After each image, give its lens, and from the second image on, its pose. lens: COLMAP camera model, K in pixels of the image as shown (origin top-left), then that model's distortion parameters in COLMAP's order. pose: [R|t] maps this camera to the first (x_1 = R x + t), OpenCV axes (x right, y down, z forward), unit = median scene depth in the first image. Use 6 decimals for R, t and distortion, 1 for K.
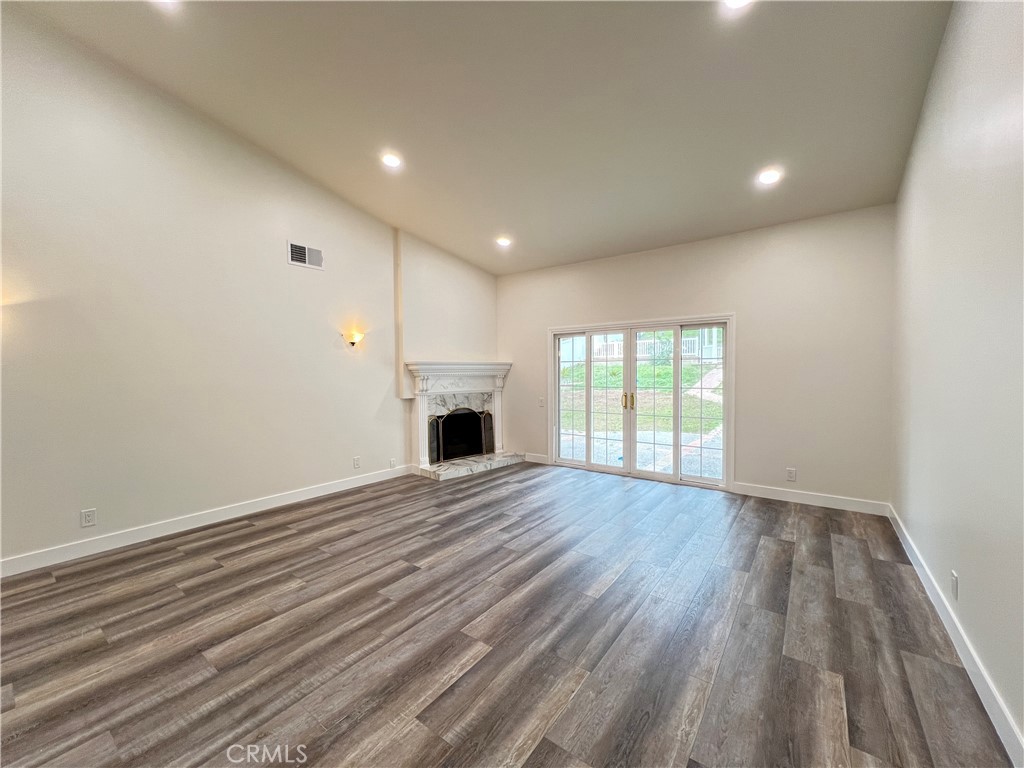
lens RADIAL K [[410.2, 0, 508.2], [0, 410.2, 384.3], [0, 0, 1]] dist [-0.000379, 0.000101]
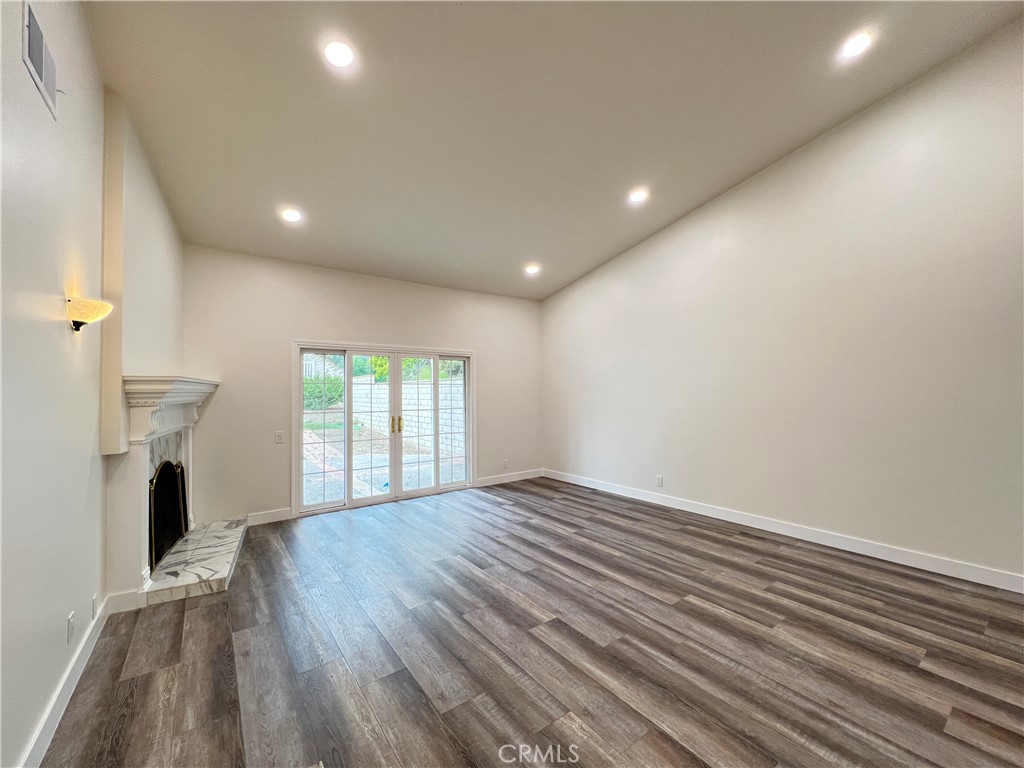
lens RADIAL K [[410.2, 0, 511.2], [0, 410.2, 382.6], [0, 0, 1]] dist [-0.000379, 0.000101]
pose [[0.280669, 0.028409, 0.959384, -0.979898], [0.036174, 0.998539, -0.040151, -0.018035], [-0.959123, 0.045974, 0.279231, 0.740075]]
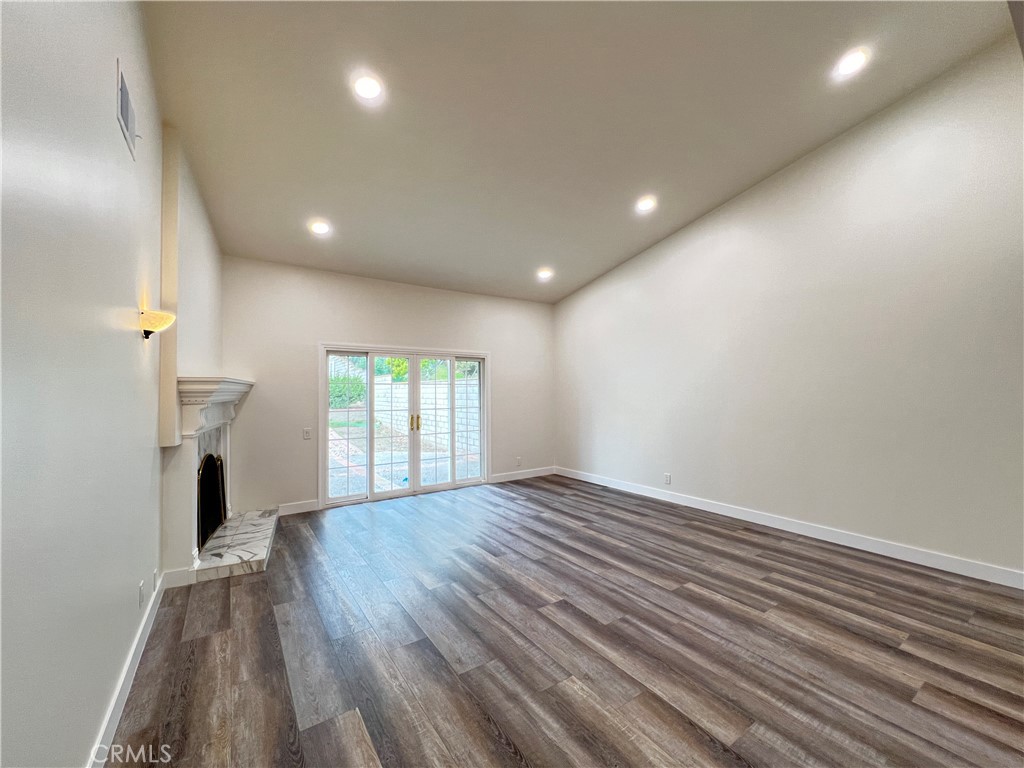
lens RADIAL K [[410.2, 0, 511.2], [0, 410.2, 382.4], [0, 0, 1]] dist [-0.000379, 0.000101]
pose [[0.315242, 0.028878, 0.948572, -1.048937], [0.032778, 0.998609, -0.041294, -0.017554], [-0.948445, 0.044110, 0.313857, 0.711390]]
